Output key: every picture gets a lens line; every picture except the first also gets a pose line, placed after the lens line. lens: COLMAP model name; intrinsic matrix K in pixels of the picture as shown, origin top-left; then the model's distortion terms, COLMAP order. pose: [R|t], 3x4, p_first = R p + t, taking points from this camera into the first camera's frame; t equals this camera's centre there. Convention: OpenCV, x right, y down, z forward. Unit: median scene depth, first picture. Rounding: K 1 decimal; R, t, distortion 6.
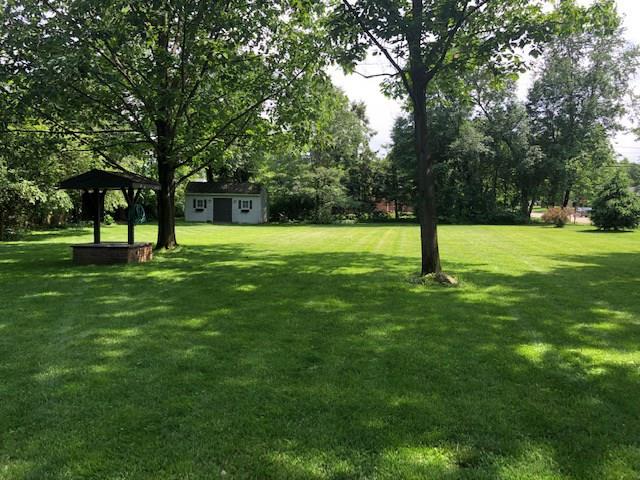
lens RADIAL K [[524.4, 0, 317.4], [0, 524.4, 240.0], [0, 0, 1]] dist [-0.010469, 0.000122]
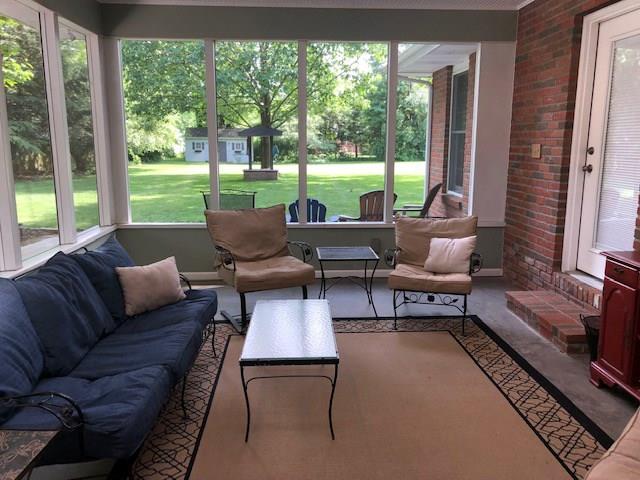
lens RADIAL K [[524.4, 0, 320.4], [0, 524.4, 239.2], [0, 0, 1]] dist [-0.010469, 0.000122]
pose [[0.982063, -0.036166, 0.185054, -0.177860], [0.015900, 0.993821, 0.109848, 0.013336], [-0.187883, -0.104935, 0.976570, -0.215969]]
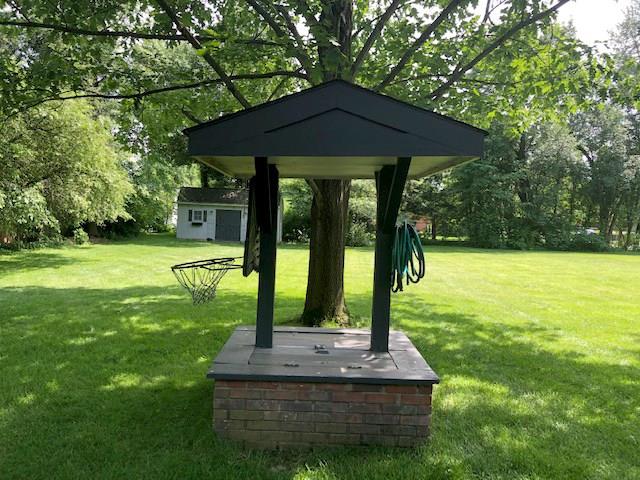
lens RADIAL K [[524.4, 0, 321.9], [0, 524.4, 240.2], [0, 0, 1]] dist [-0.010469, 0.000122]
pose [[0.991393, 0.019497, 0.129460, -0.143853], [-0.016007, 0.999481, -0.027945, -0.016584], [-0.129938, 0.025633, 0.991191, 0.230293]]
